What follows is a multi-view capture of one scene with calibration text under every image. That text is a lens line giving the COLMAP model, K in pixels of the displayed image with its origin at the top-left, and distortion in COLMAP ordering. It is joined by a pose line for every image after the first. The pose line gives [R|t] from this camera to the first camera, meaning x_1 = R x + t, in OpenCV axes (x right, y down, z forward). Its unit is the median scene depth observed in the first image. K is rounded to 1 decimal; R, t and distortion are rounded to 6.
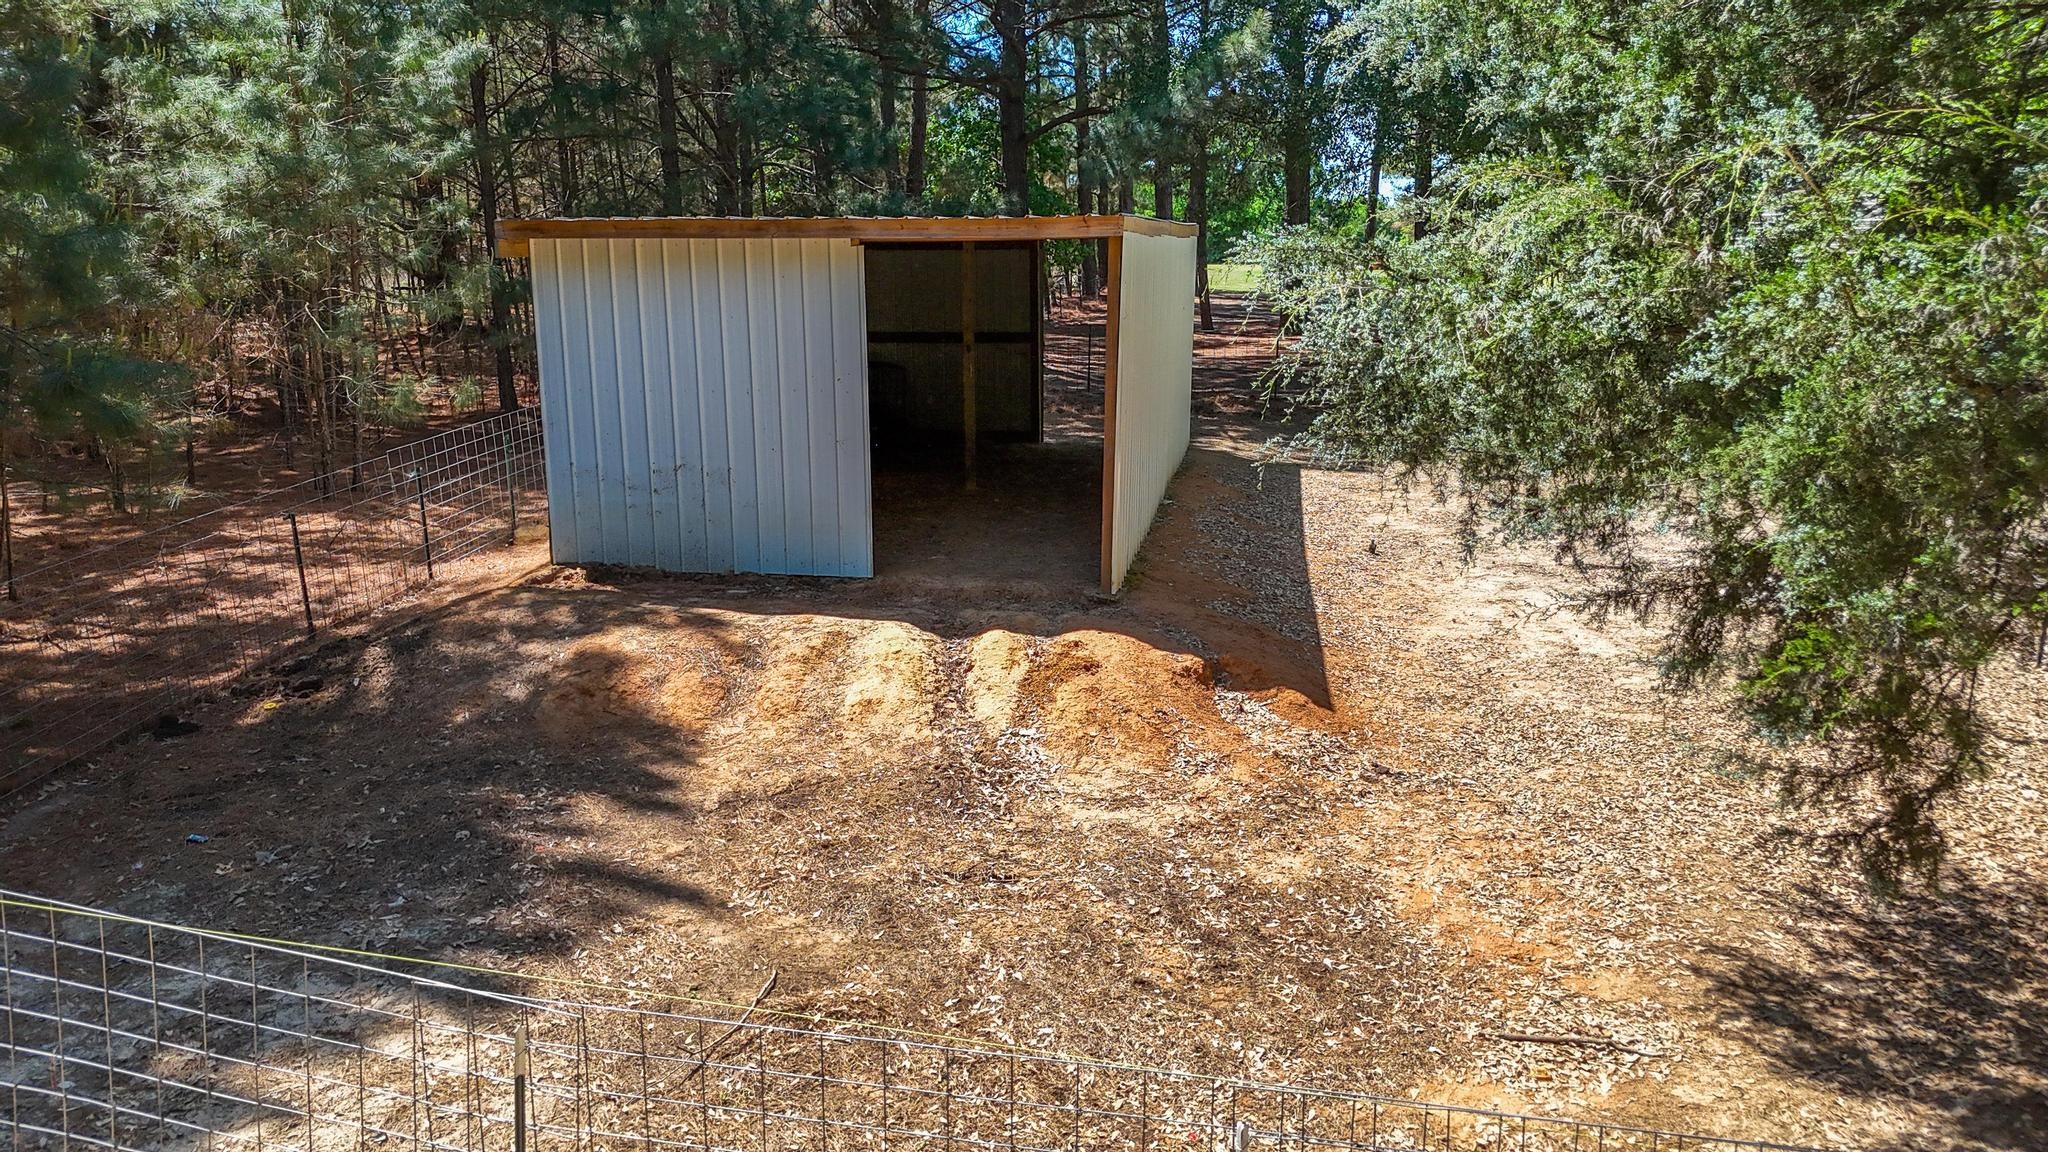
lens RADIAL K [[1533.0, 0, 1024.0], [0, 1533.0, 576.0], [0, 0, 1]] dist [0.024655, -0.001035]
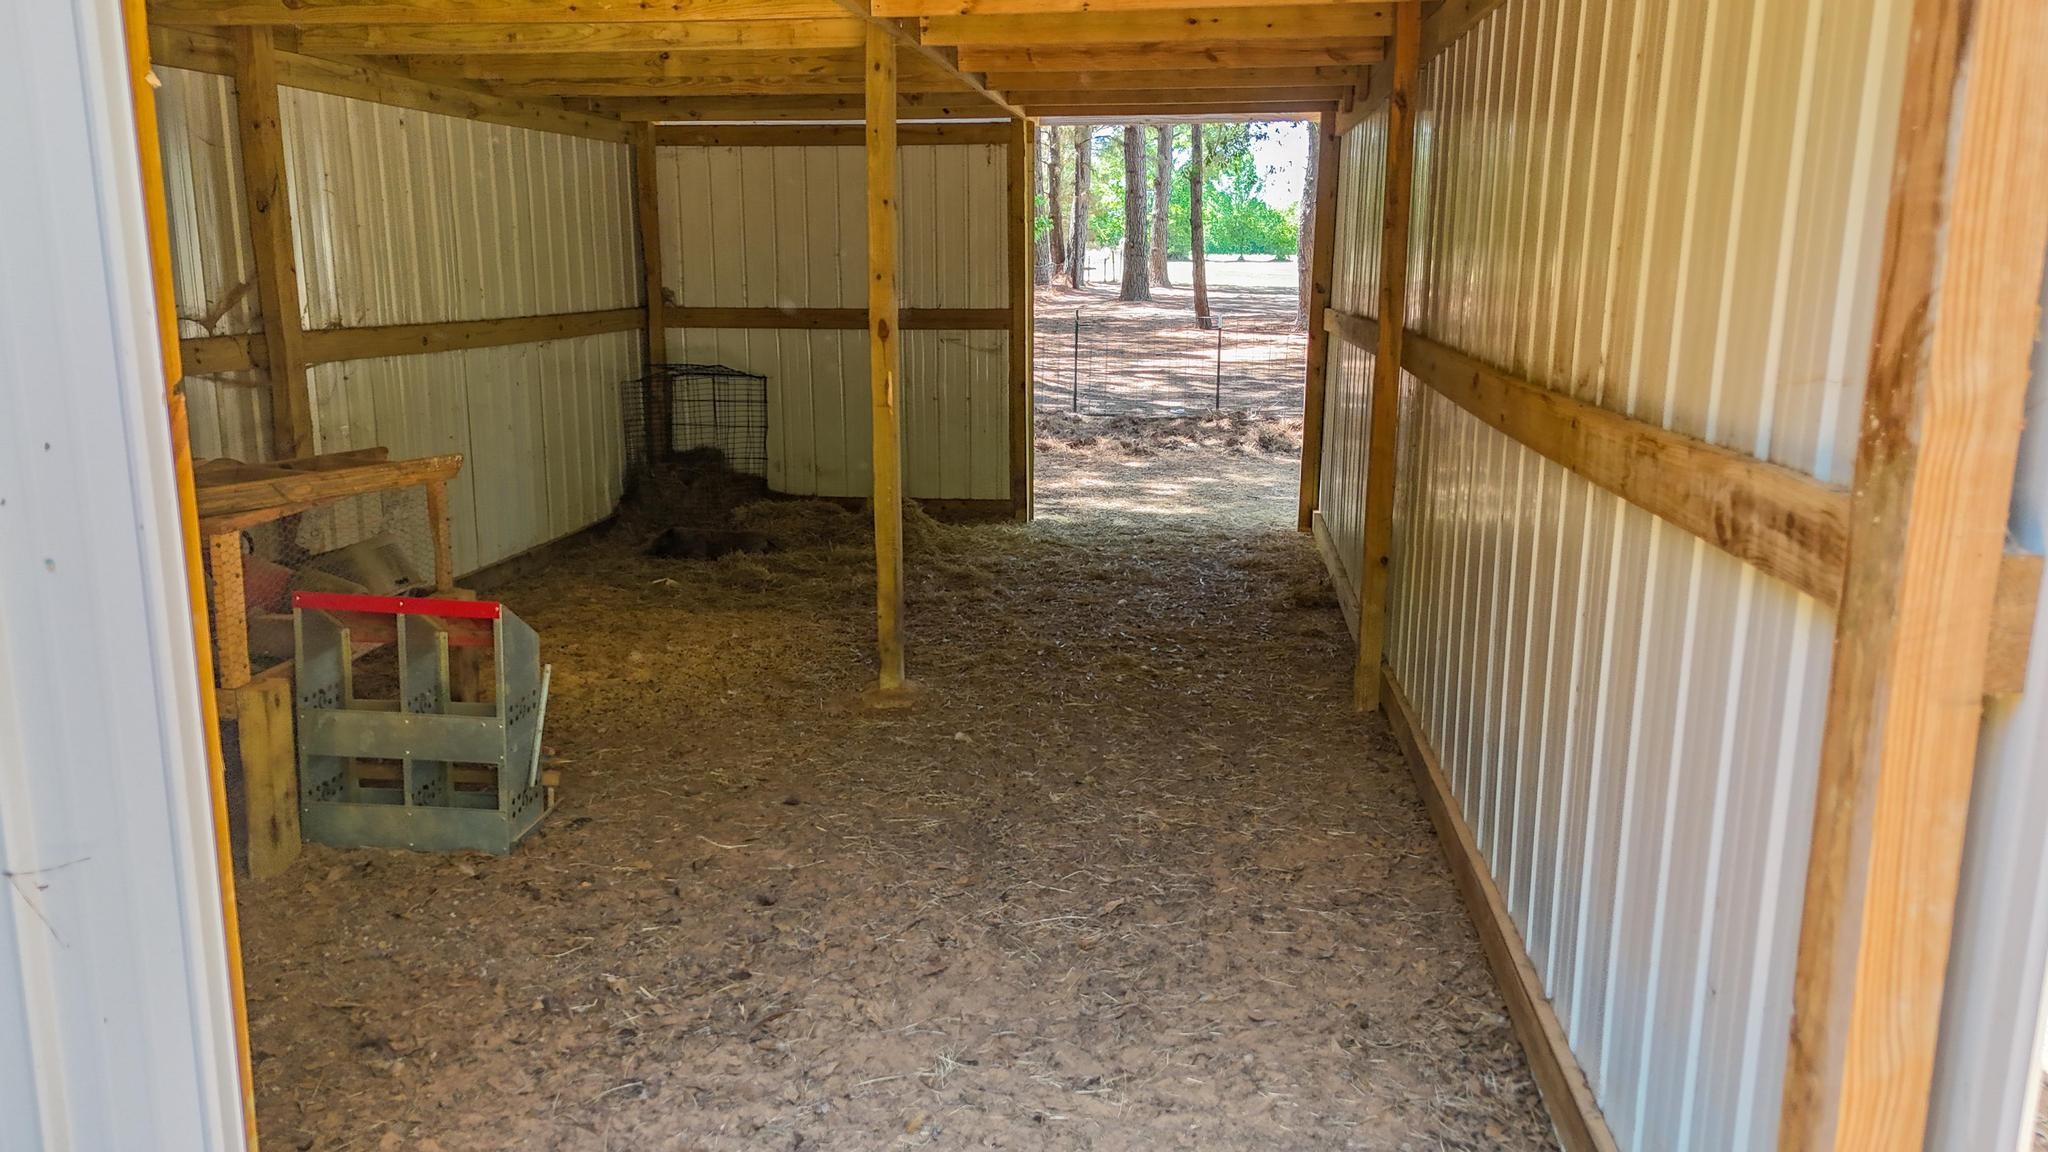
lens RADIAL K [[1533.0, 0, 1024.0], [0, 1533.0, 576.0], [0, 0, 1]] dist [0.024655, -0.001035]
pose [[0.999126, -0.002419, 0.041731, -0.013218], [0.002458, 0.999997, -0.000887, -0.070253], [-0.041728, 0.000989, 0.999129, 0.486169]]
